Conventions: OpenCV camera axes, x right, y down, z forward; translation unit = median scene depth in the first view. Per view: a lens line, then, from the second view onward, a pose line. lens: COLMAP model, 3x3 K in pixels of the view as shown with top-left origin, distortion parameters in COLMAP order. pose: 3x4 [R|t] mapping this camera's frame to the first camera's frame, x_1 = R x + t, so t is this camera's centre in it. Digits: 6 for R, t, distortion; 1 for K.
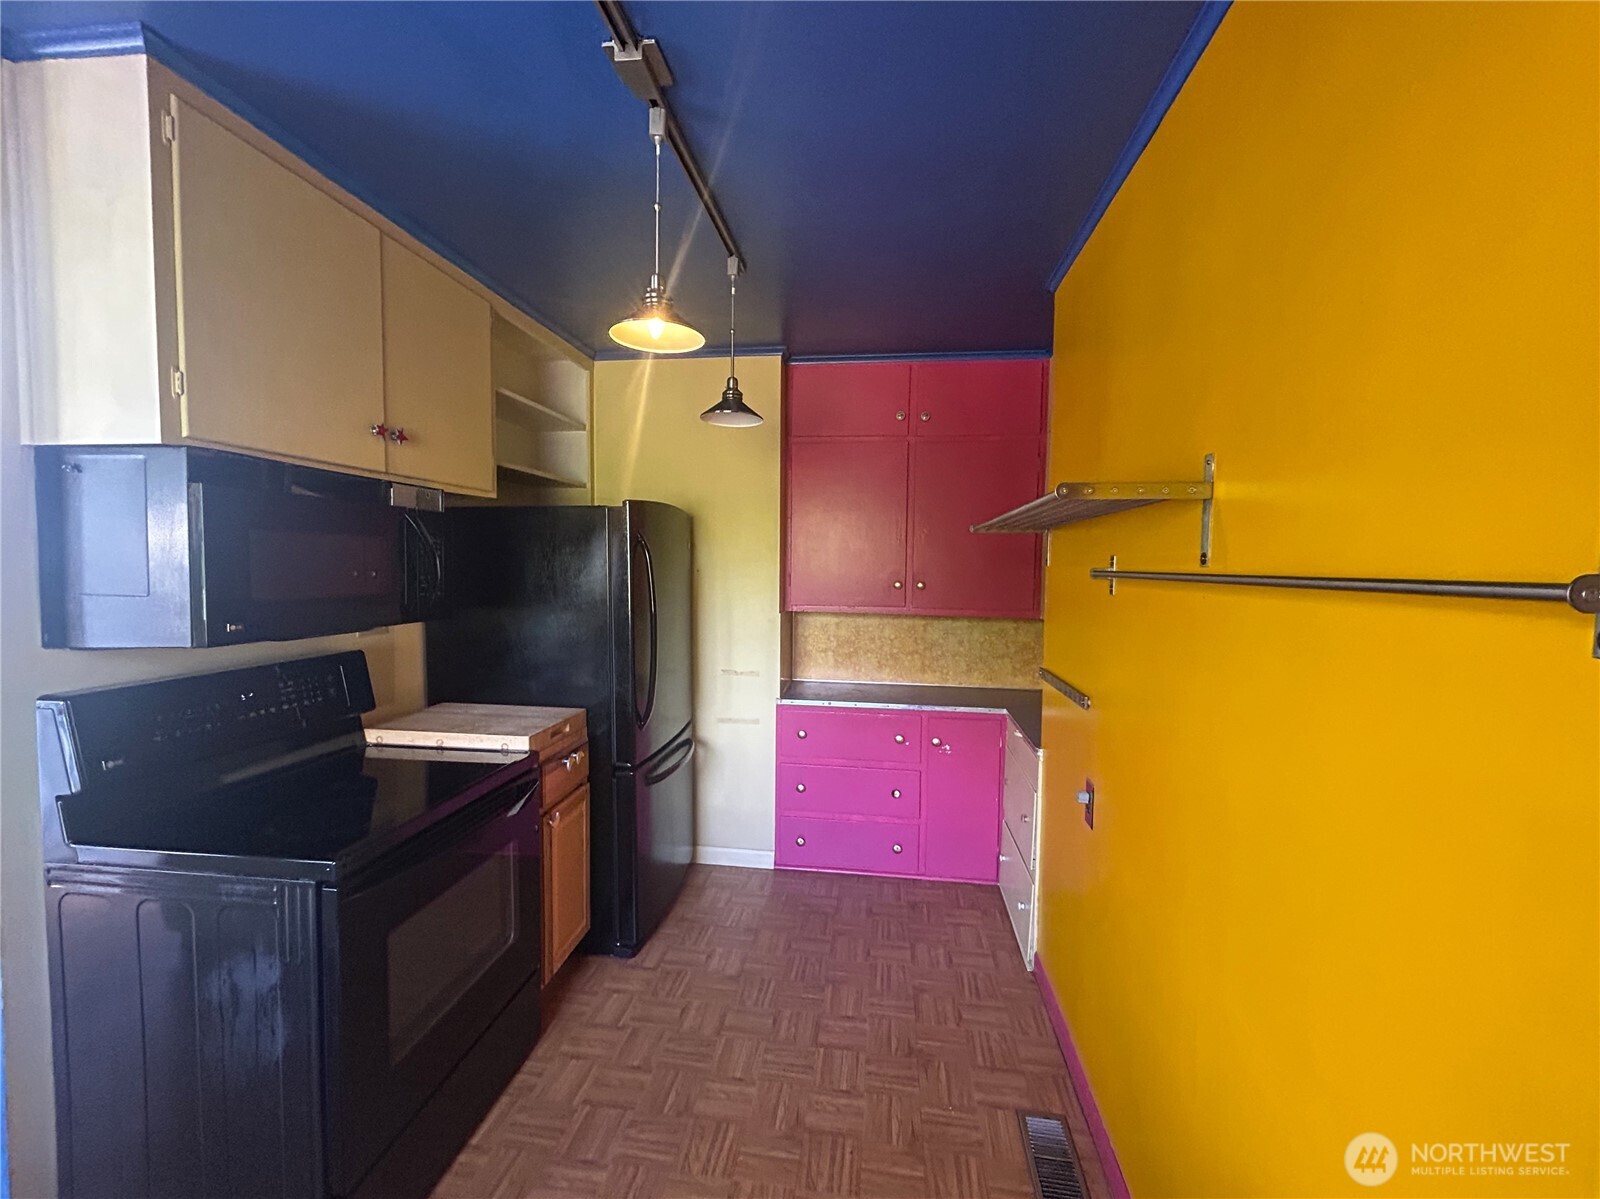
lens RADIAL K [[656.3, 0, 811.7], [0, 656.3, 596.8], [0, 0, 1]] dist [-0.002449, 0.000483]
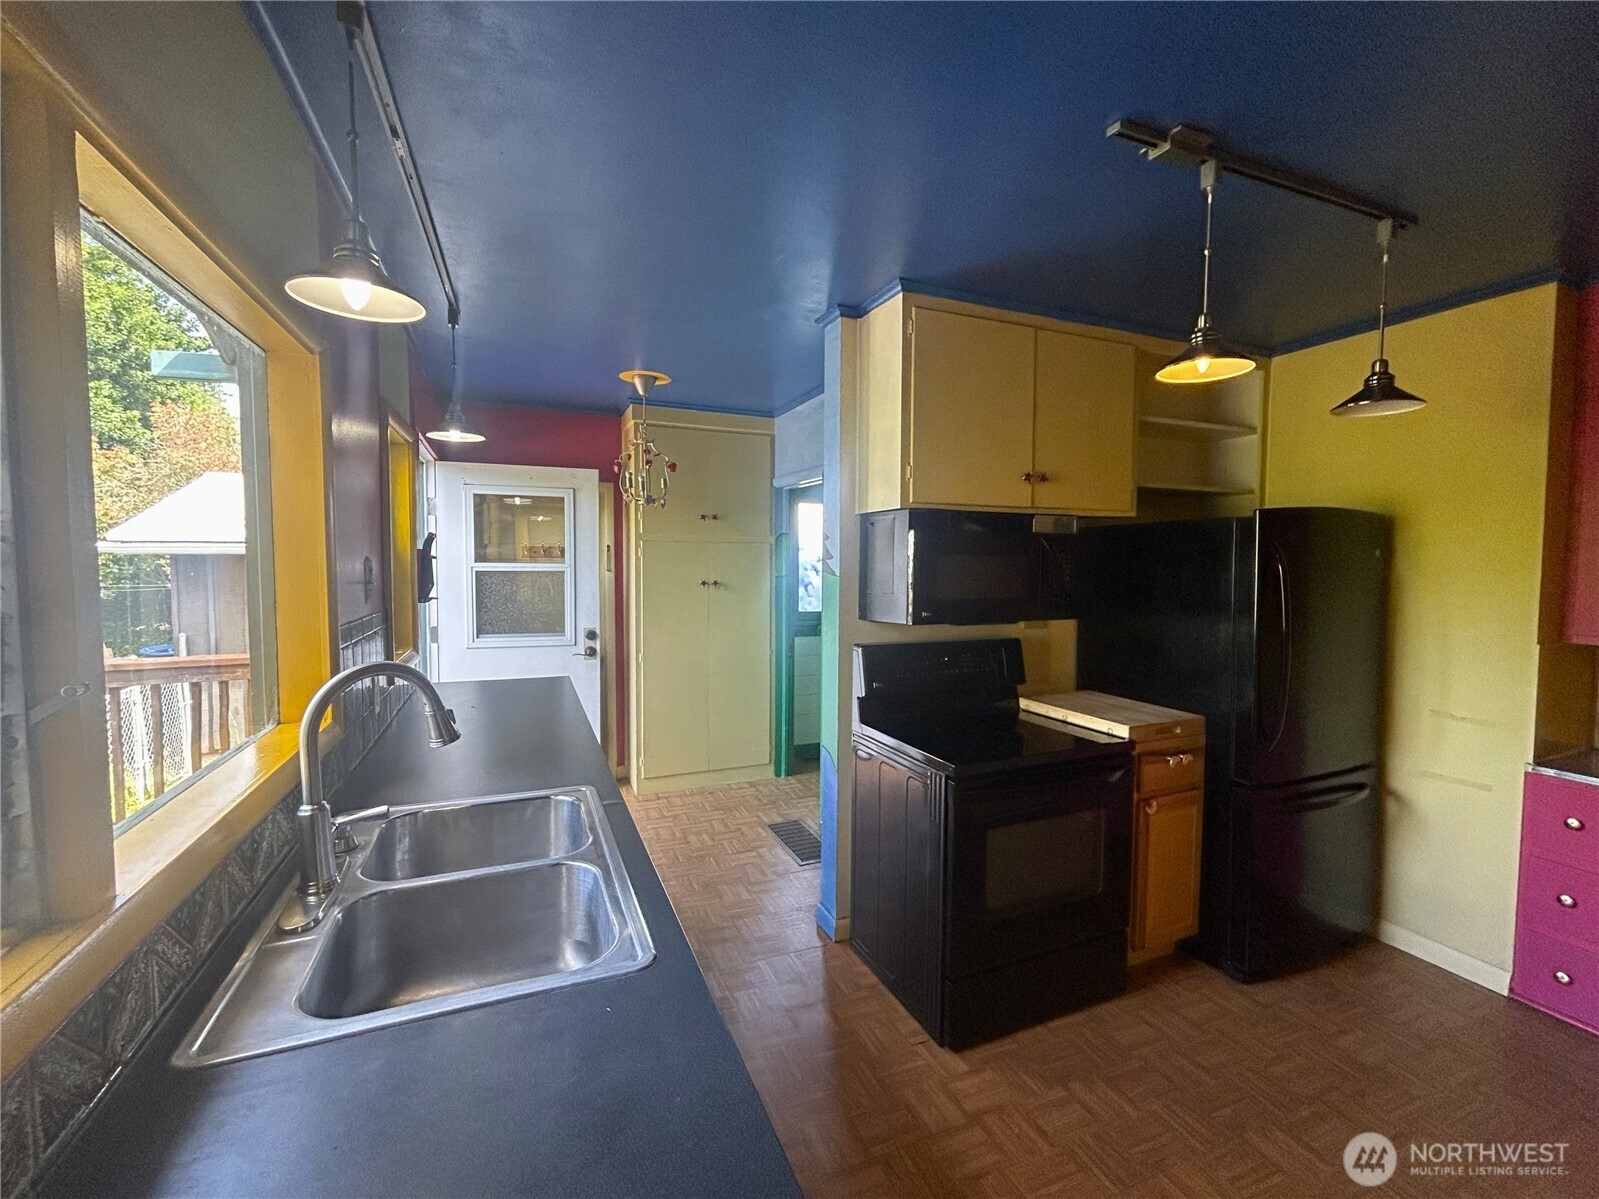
lens RADIAL K [[655.9, 0, 810.8], [0, 655.9, 597.7], [0, 0, 1]] dist [-0.002449, 0.000483]
pose [[0.520359, 0.036929, -0.853149, 0.236952], [-0.042911, 0.998933, 0.017067, -0.006785], [0.852869, 0.027728, 0.521388, -0.072206]]
